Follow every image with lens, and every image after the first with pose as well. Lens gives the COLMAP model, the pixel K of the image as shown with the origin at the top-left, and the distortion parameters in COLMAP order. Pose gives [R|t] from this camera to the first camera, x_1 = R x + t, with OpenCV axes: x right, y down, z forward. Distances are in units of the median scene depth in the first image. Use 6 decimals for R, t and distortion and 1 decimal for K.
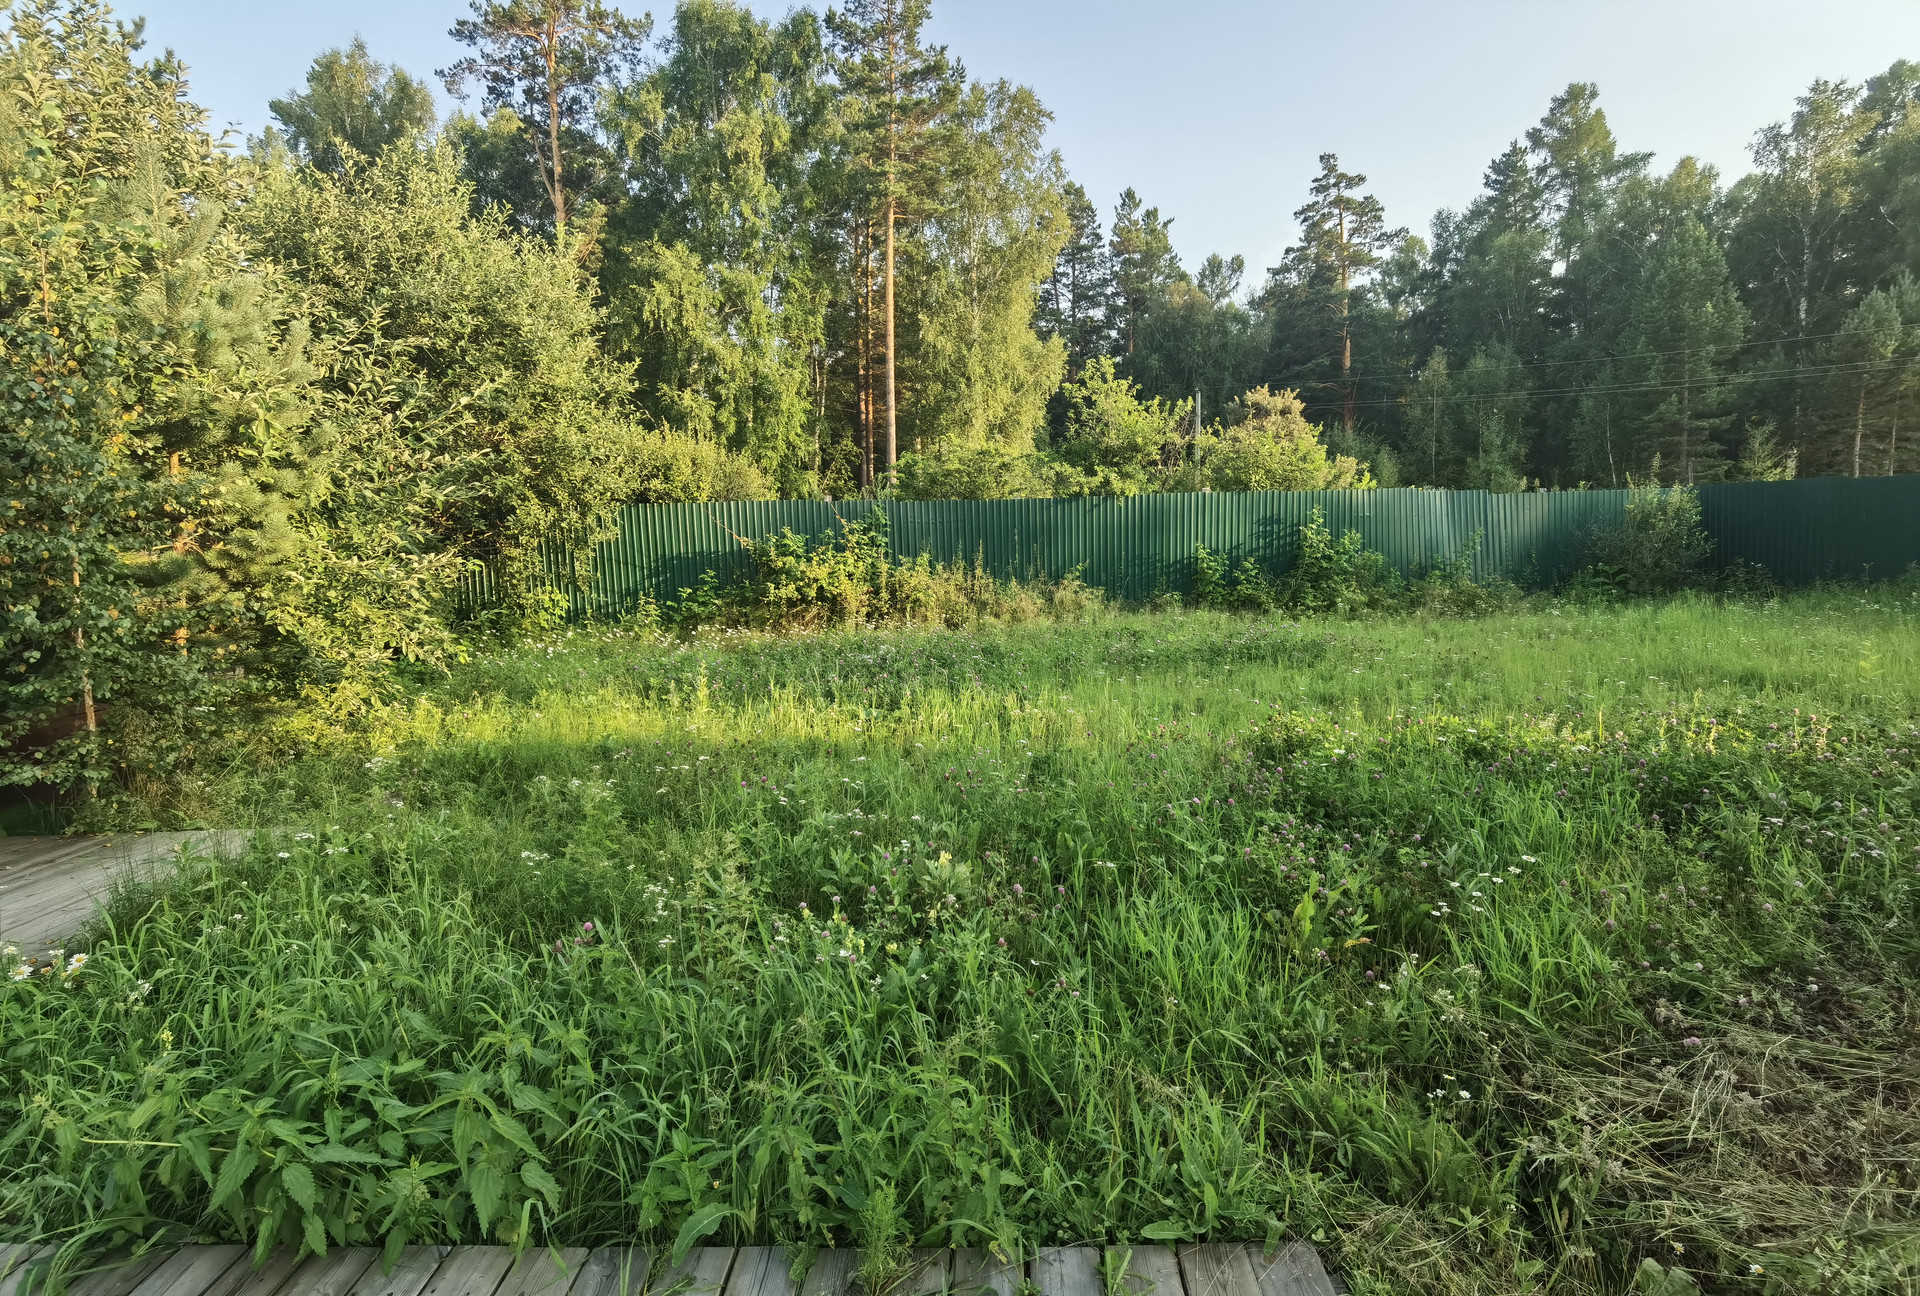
lens RADIAL K [[1015.2, 0, 965.3], [0, 1015.2, 628.6], [0, 0, 1]] dist [-0.005851, 0.002441]
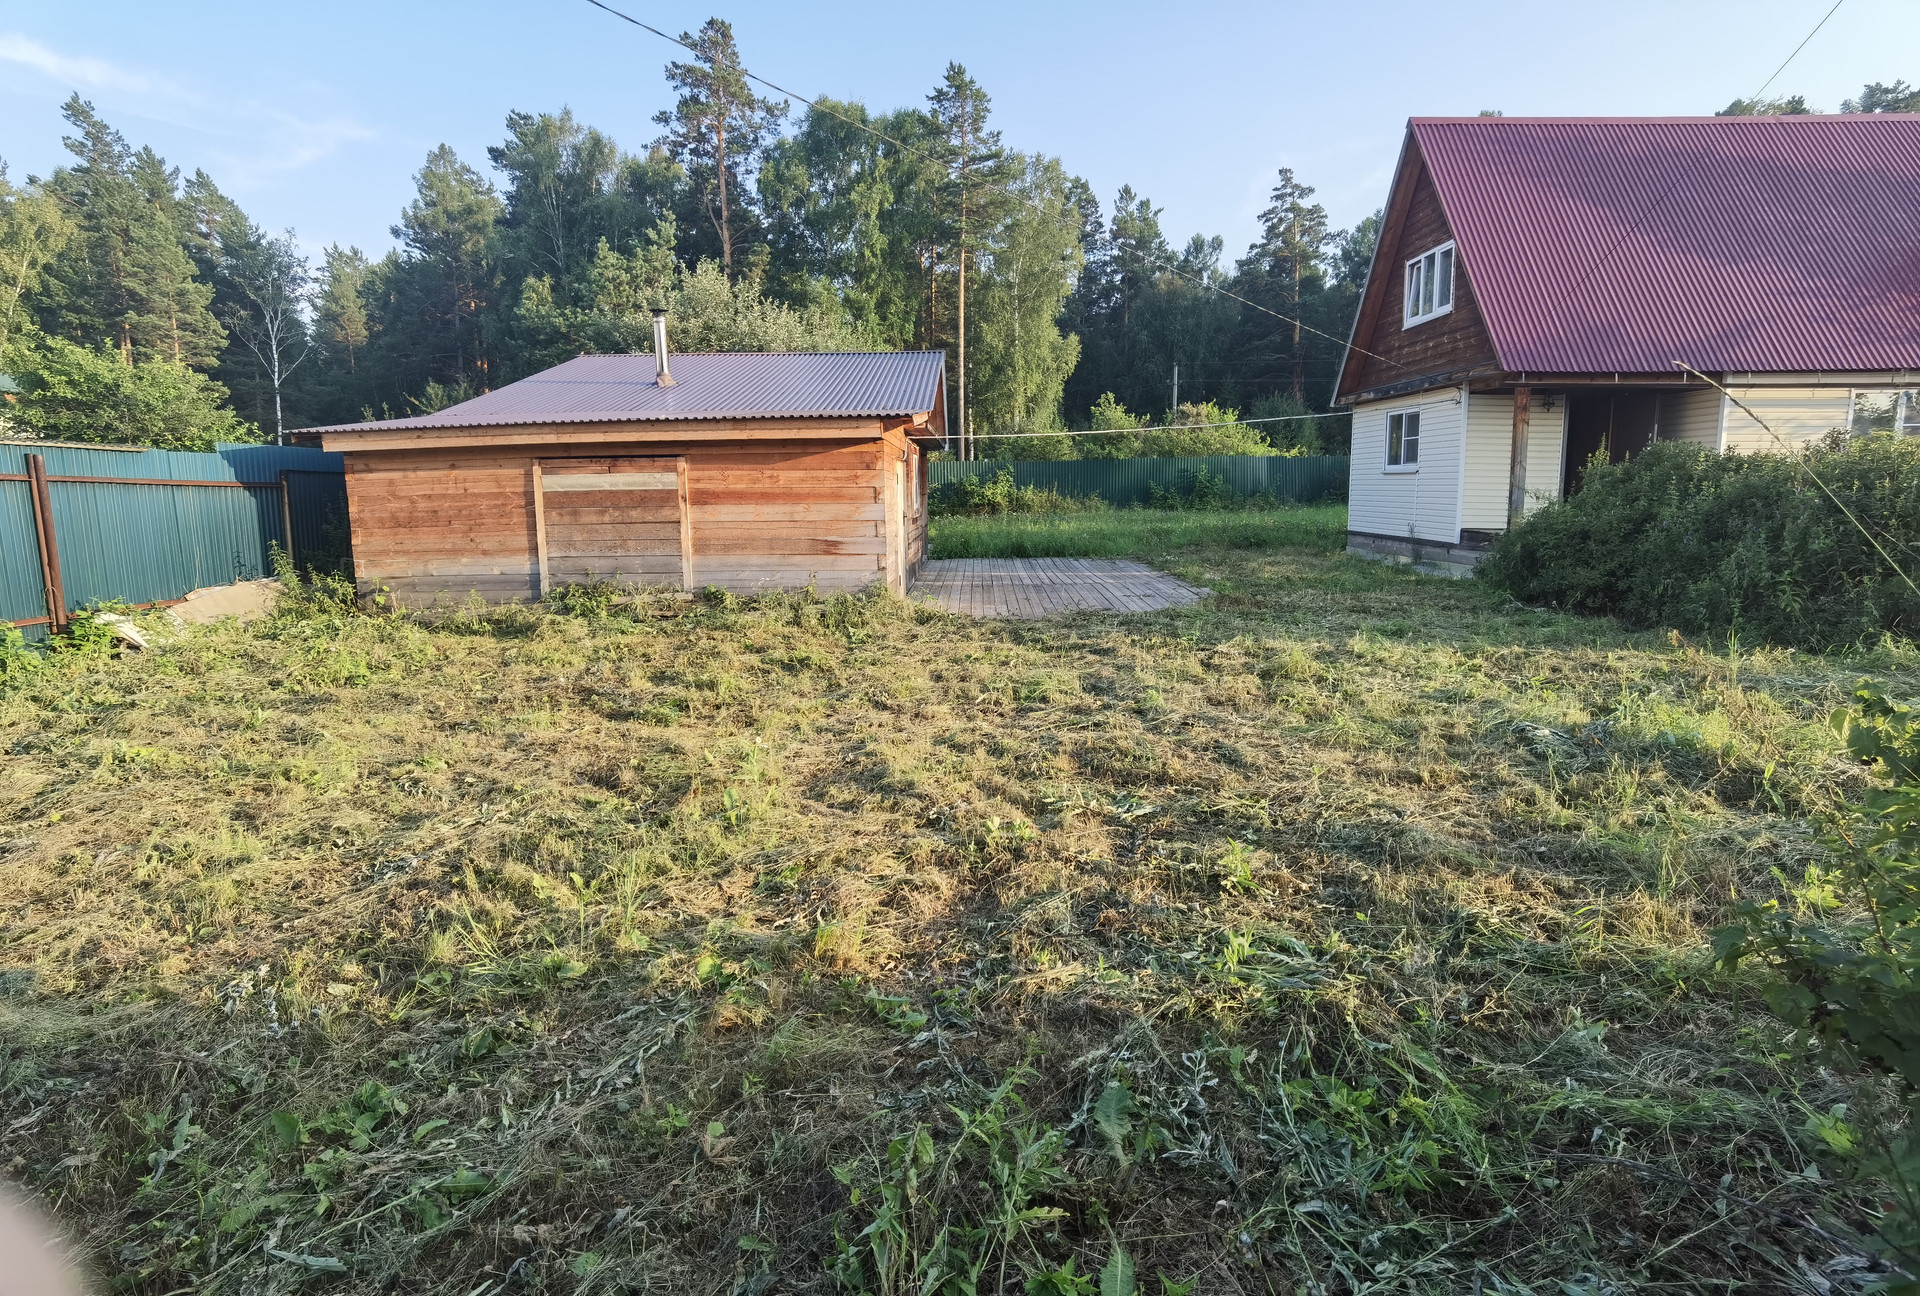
lens RADIAL K [[1015.2, 0, 954.3], [0, 1015.2, 638.3], [0, 0, 1]] dist [-0.005851, 0.002441]
pose [[0.999979, 0.006360, -0.001518, -0.045079], [-0.006237, 0.997483, 0.070637, 0.024281], [0.001964, -0.070626, 0.997501, -0.286114]]
